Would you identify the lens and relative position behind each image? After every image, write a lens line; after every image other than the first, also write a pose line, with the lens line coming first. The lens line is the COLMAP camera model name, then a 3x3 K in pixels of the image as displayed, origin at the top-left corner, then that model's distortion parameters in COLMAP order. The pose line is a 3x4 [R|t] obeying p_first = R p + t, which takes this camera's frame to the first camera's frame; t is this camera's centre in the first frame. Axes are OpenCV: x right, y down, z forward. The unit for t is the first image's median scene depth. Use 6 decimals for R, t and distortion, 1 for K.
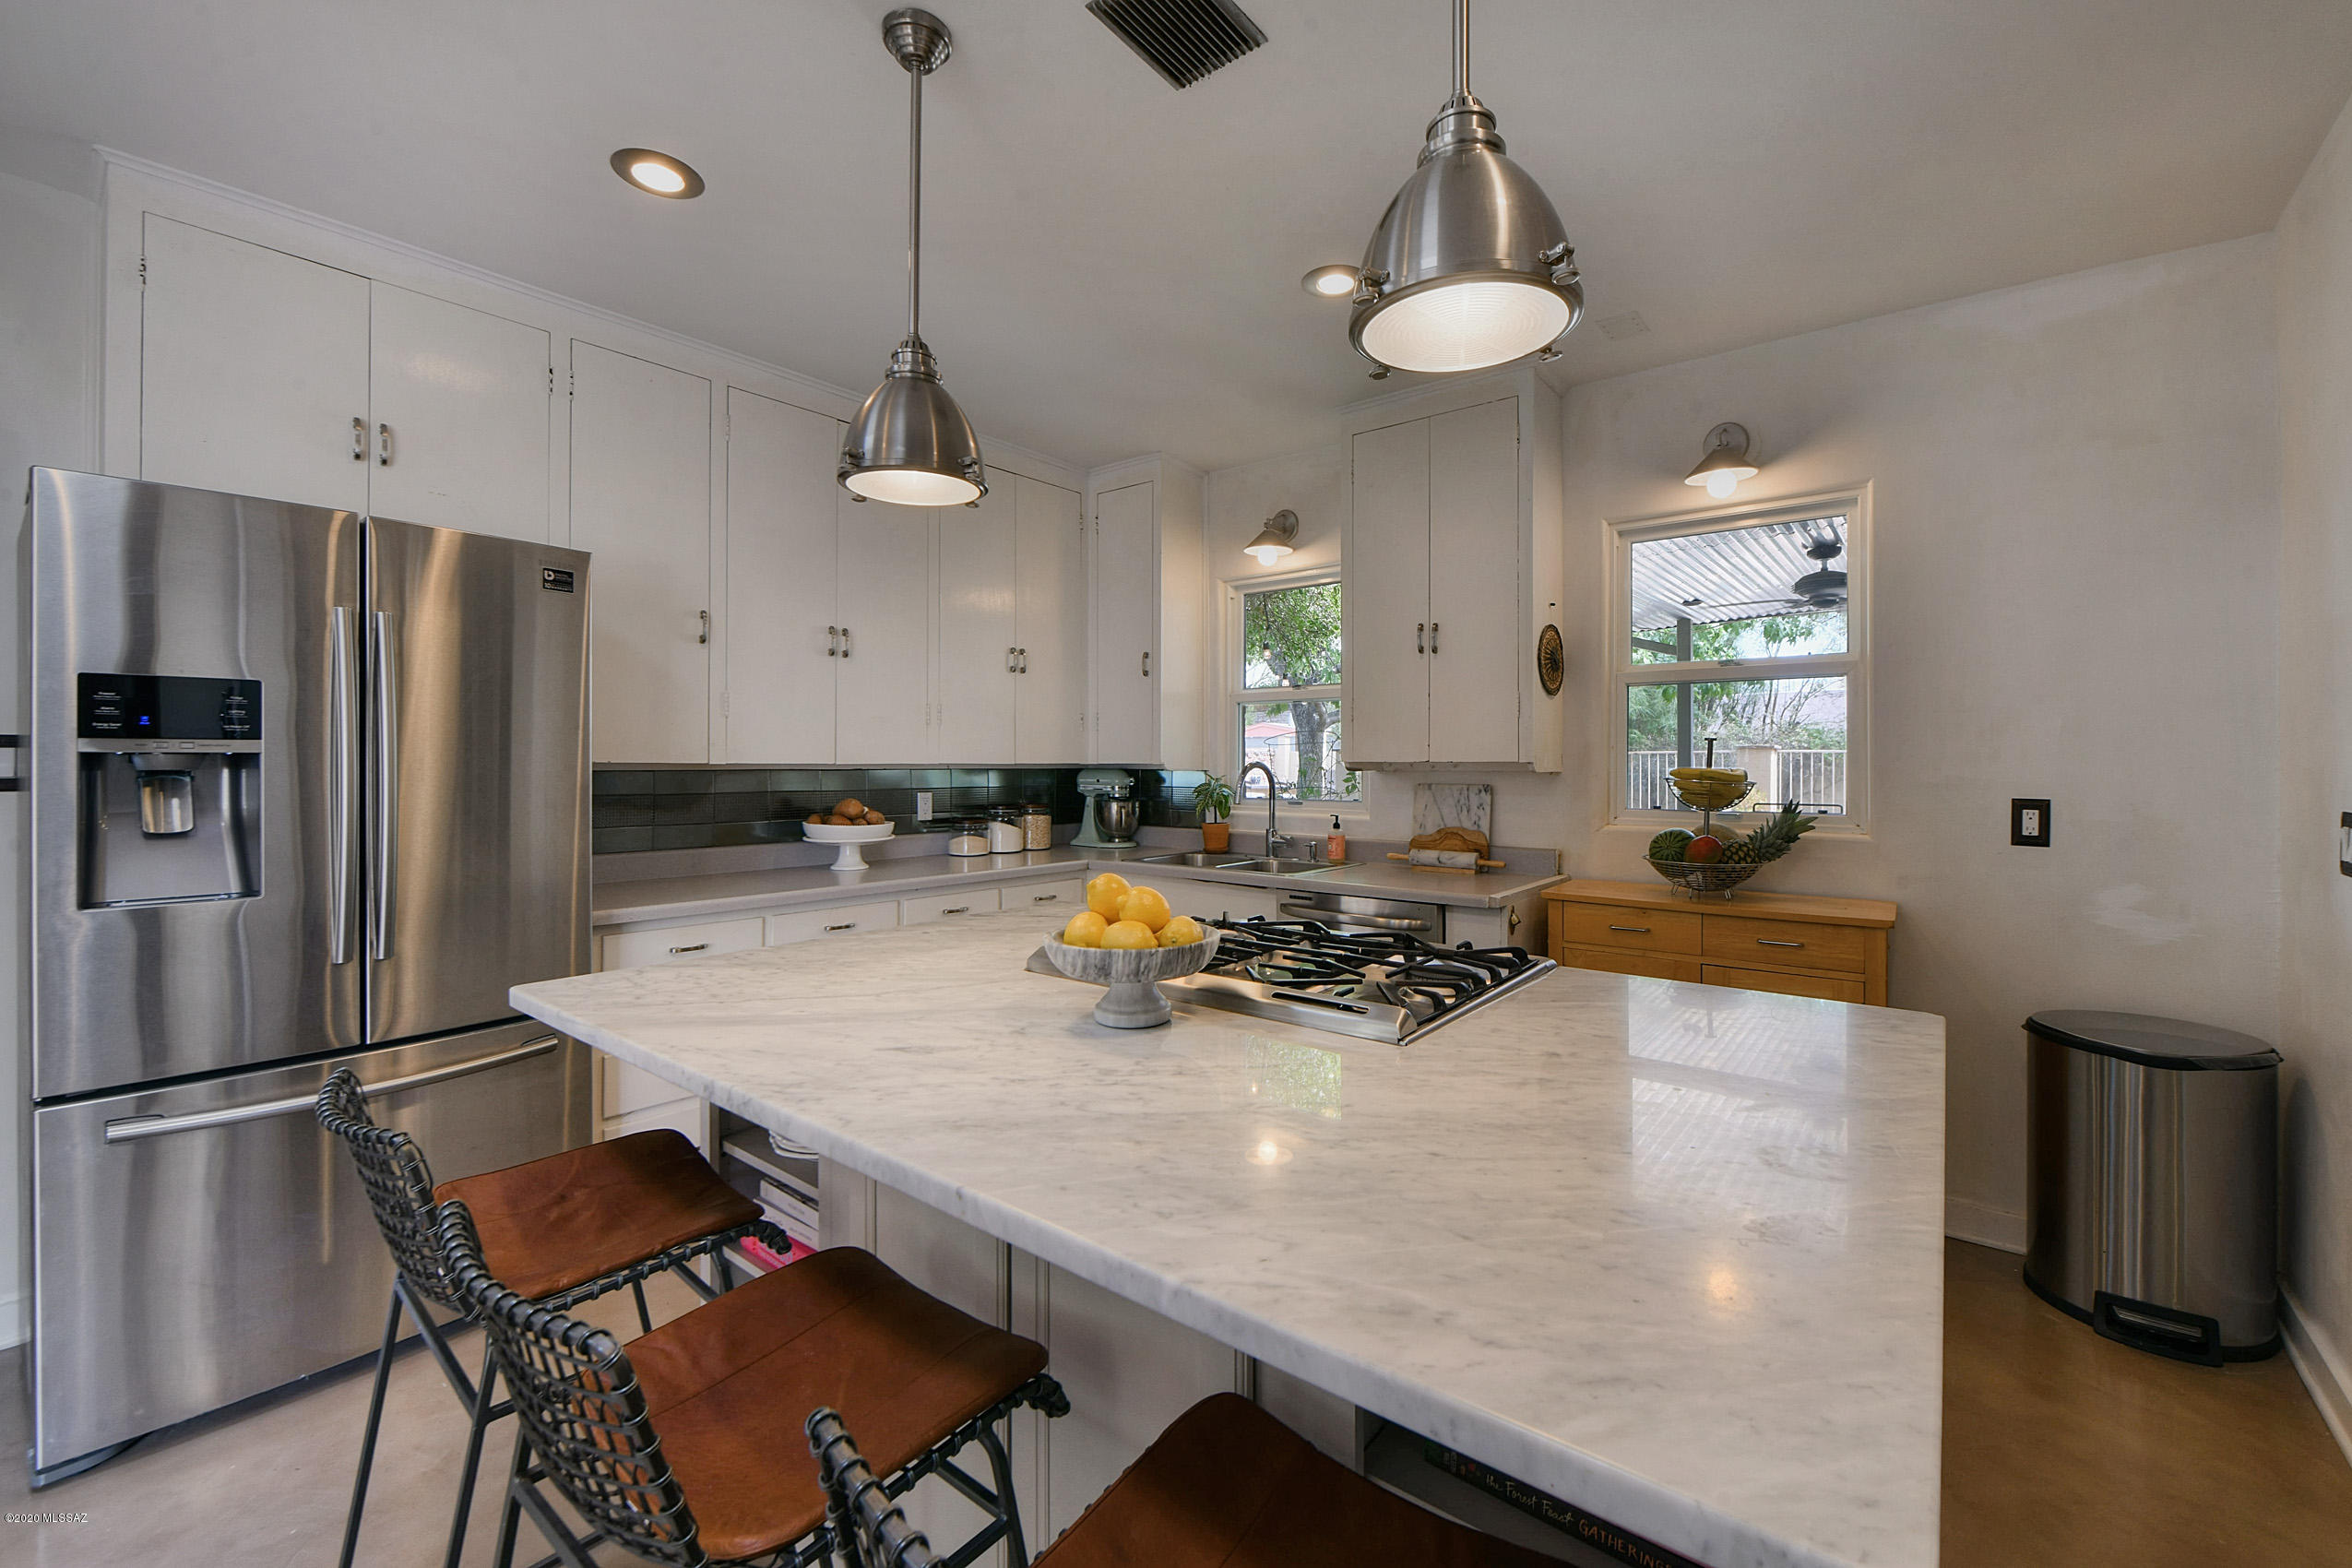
lens RADIAL K [[972.3, 0, 1214.1], [0, 972.3, 765.6], [0, 0, 1]] dist [-0.005810, -0.000503]
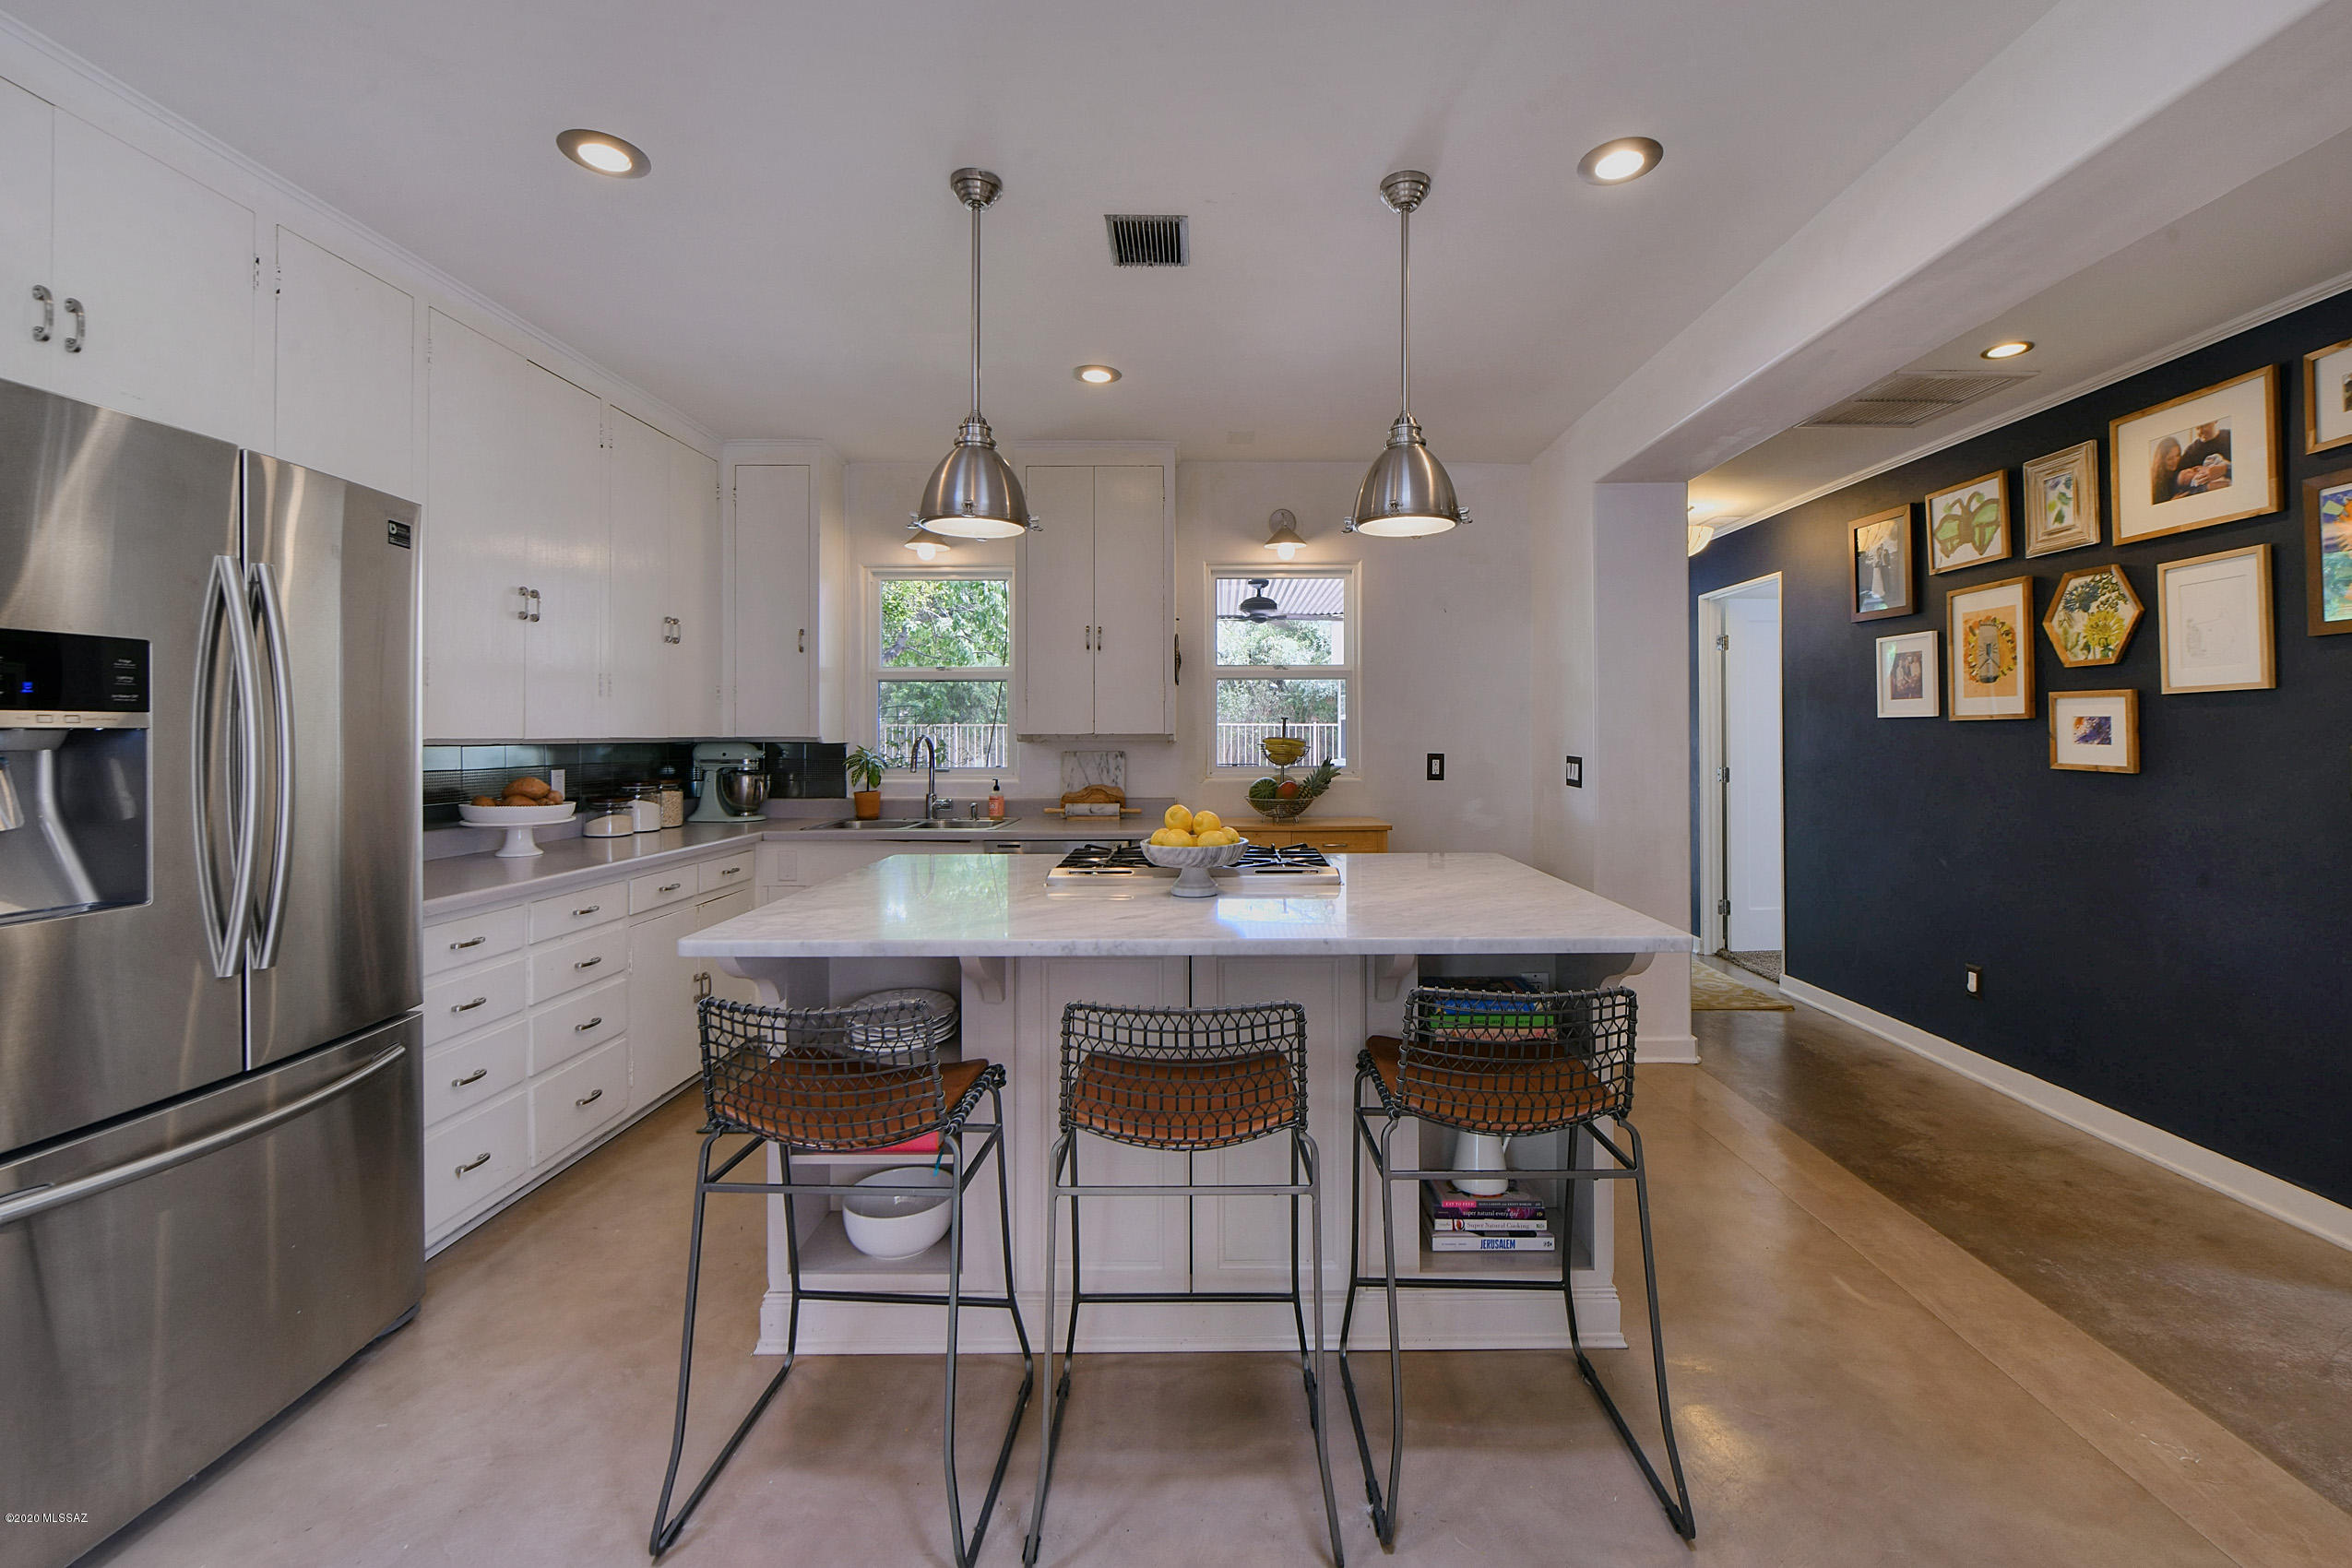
lens RADIAL K [[968.8, 0, 1265.3], [0, 968.8, 729.8], [0, 0, 1]] dist [-0.000793, -0.000410]
pose [[0.768252, -0.000688, 0.640147, -0.426599], [0.005269, 0.999972, -0.005248, -0.001335], [-0.640126, 0.007405, 0.768234, -0.131615]]
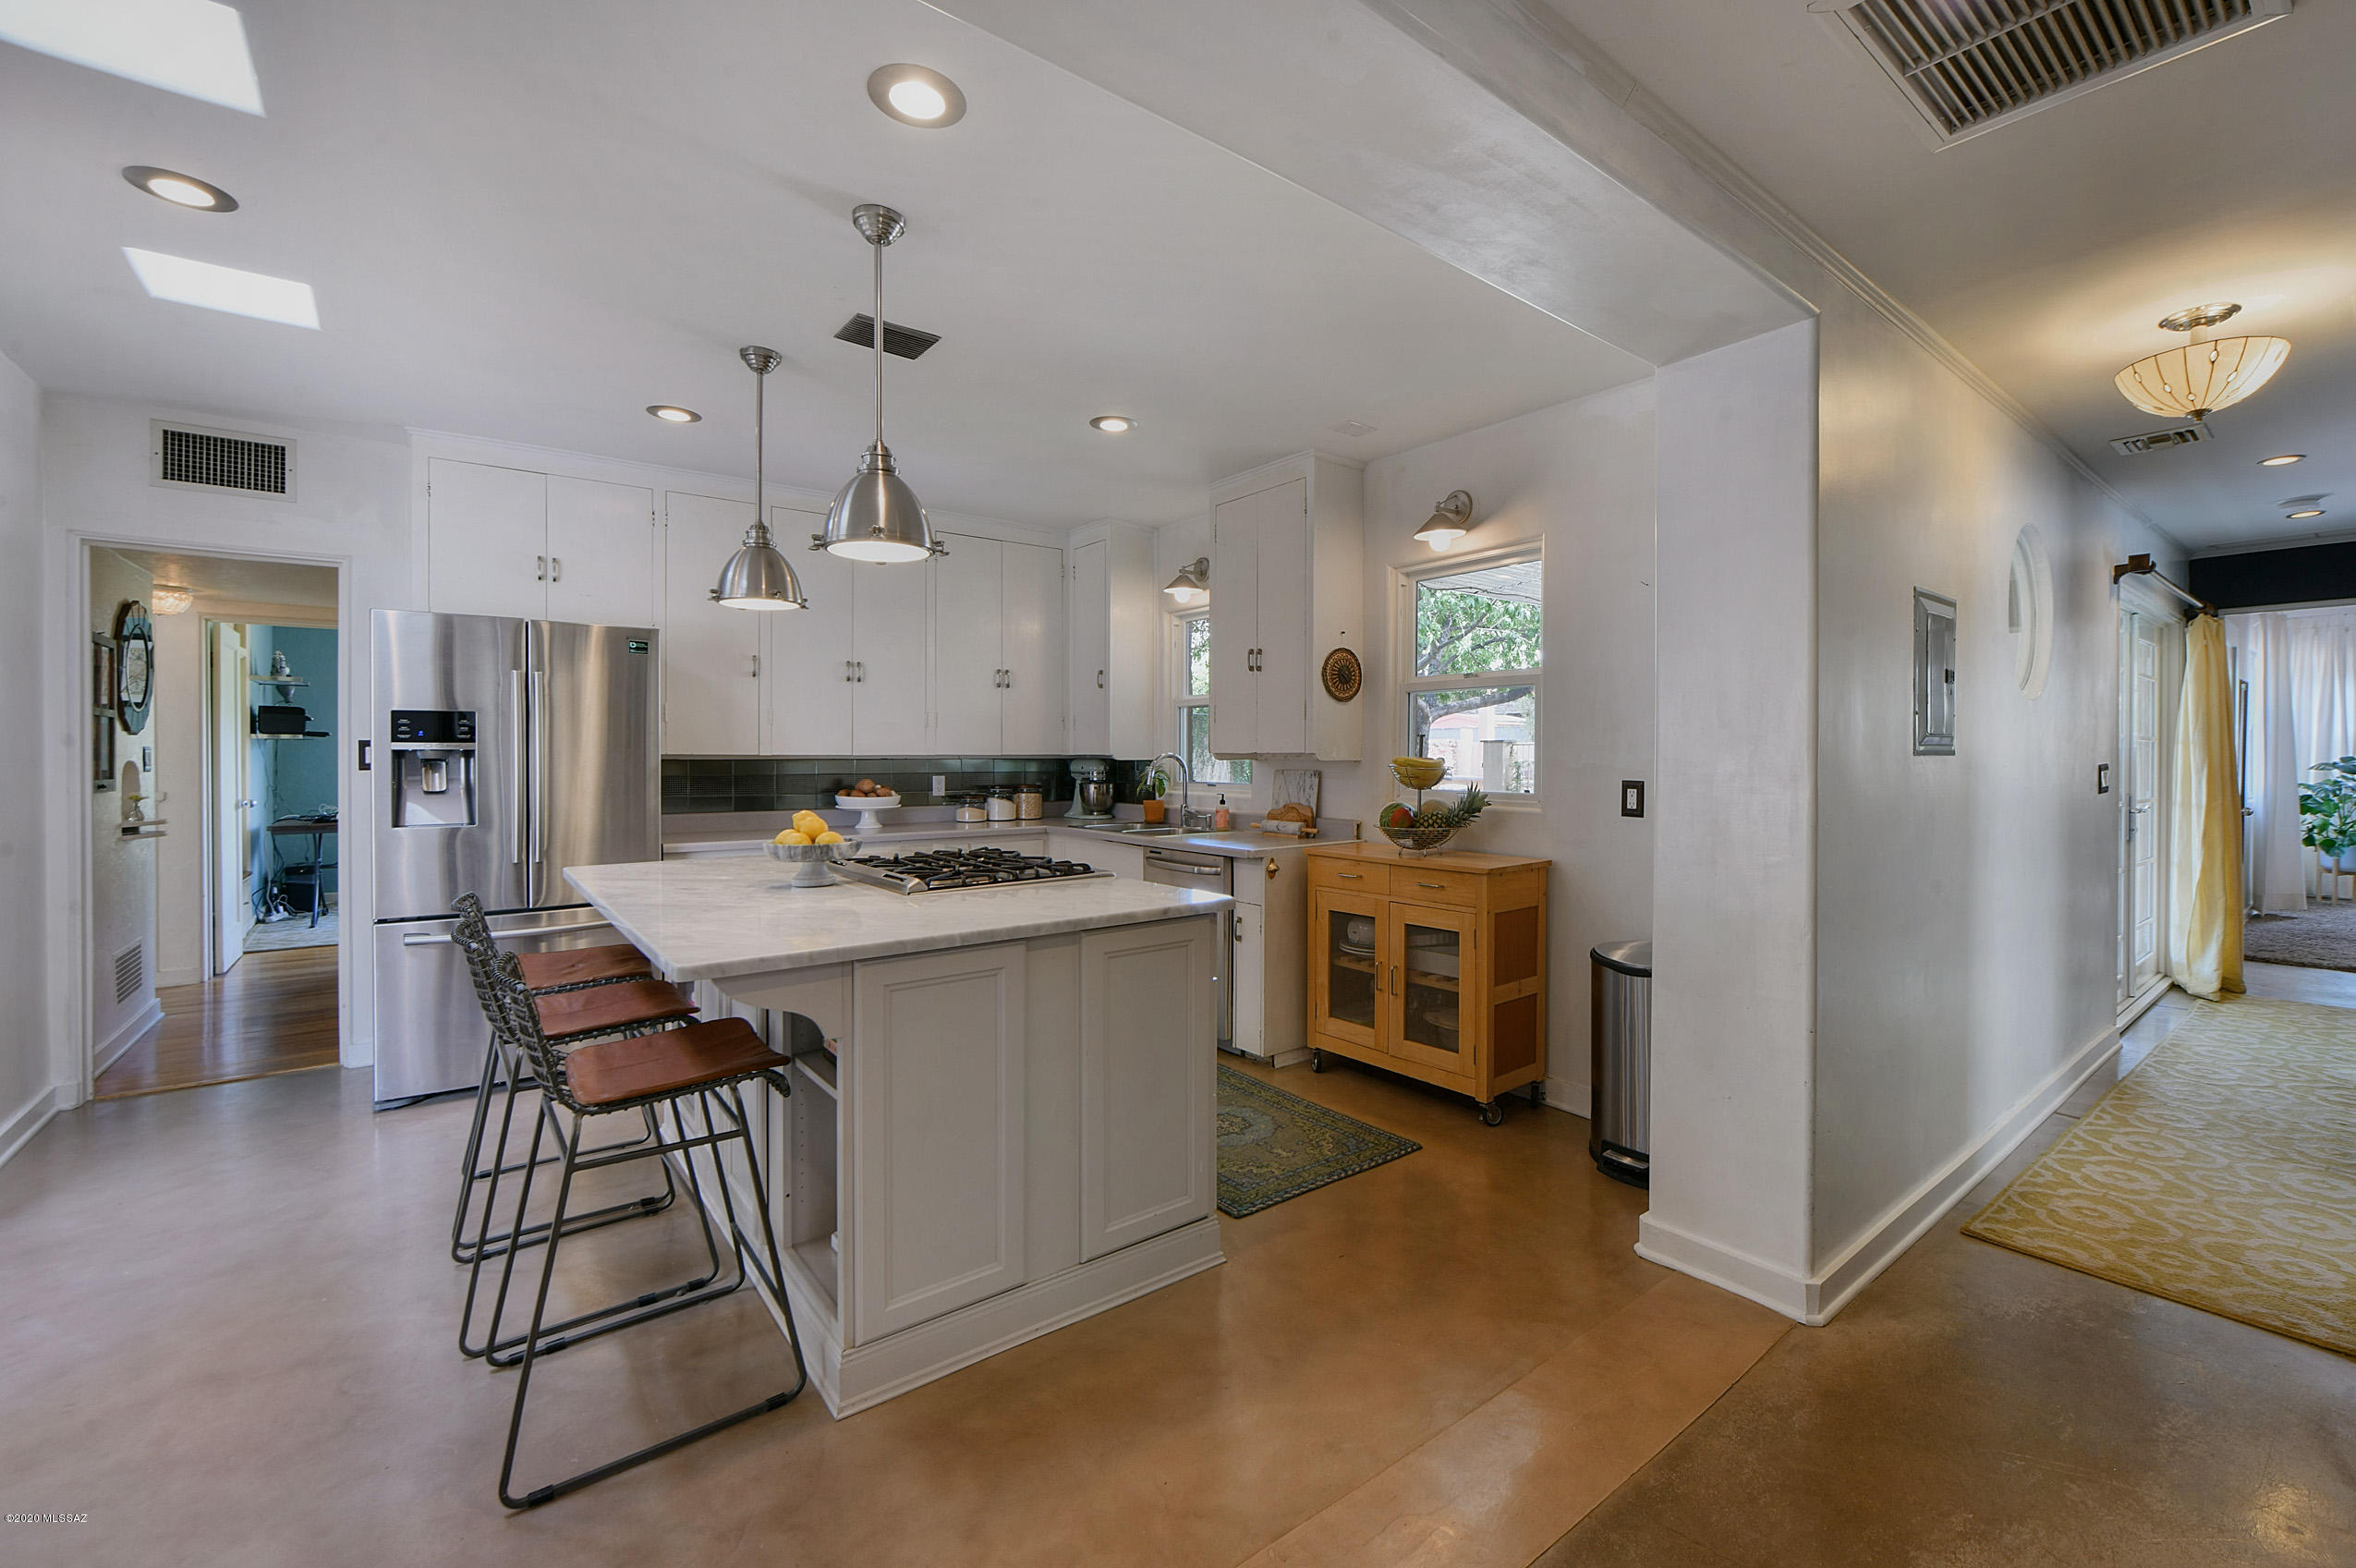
lens RADIAL K [[977.0, 0, 1257.6], [0, 977.0, 760.2], [0, 0, 1]] dist [0.000244, 0.000027]
pose [[0.979076, -0.000217, -0.203493, 0.495050], [0.001012, 0.999992, 0.003805, 0.001134], [0.203490, -0.003931, 0.979069, -0.309140]]
